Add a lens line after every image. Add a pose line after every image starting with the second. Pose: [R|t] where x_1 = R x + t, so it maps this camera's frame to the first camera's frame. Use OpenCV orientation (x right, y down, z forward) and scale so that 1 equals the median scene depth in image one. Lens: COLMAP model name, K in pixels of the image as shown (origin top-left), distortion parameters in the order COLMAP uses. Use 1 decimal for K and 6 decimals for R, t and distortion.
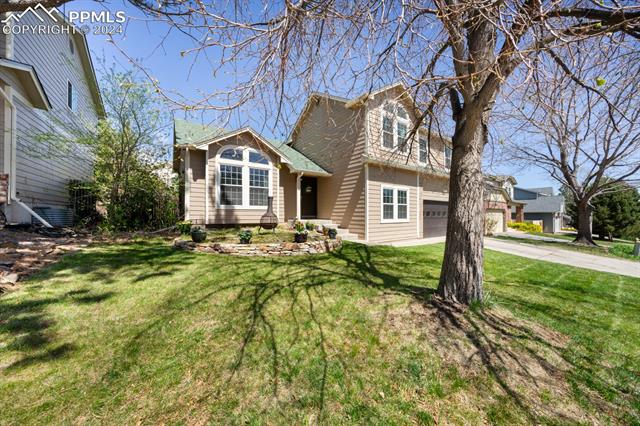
lens RADIAL K [[220.2, 0, 321.1], [0, 220.2, 215.7], [0, 0, 1]] dist [-0.000989, -0.000032]
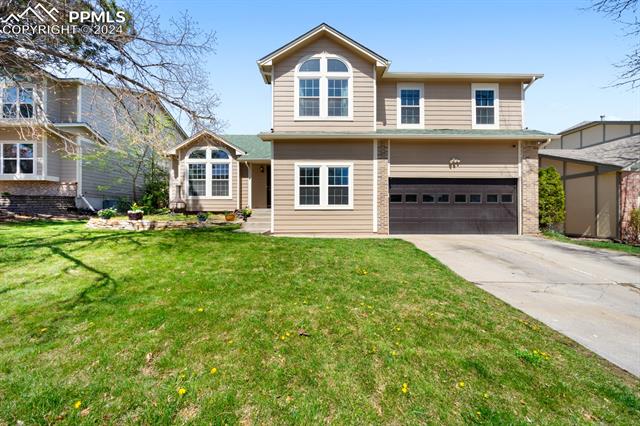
lens RADIAL K [[220.2, 0, 321.1], [0, 220.2, 215.7], [0, 0, 1]] dist [-0.000989, -0.000032]
pose [[0.817810, 0.003936, -0.575475, 0.806647], [-0.002908, 0.999992, 0.002708, 0.052854], [0.575481, -0.000541, 0.817815, 0.370237]]
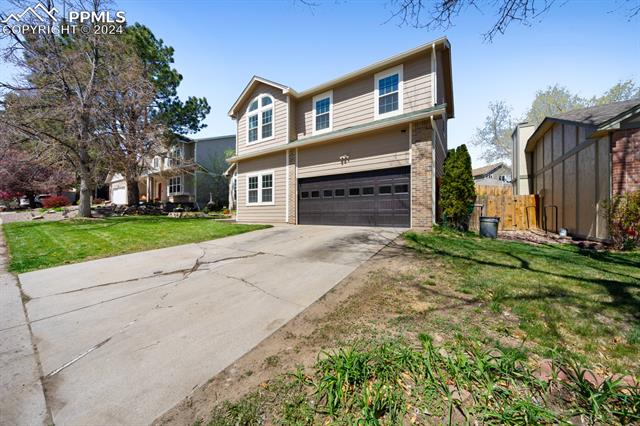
lens RADIAL K [[220.2, 0, 321.1], [0, 220.2, 215.7], [0, 0, 1]] dist [-0.000989, -0.000032]
pose [[0.354619, -0.000723, -0.935011, 1.521376], [-0.006836, 0.999971, -0.003366, 0.085418], [0.934986, 0.007585, 0.354603, 0.929533]]
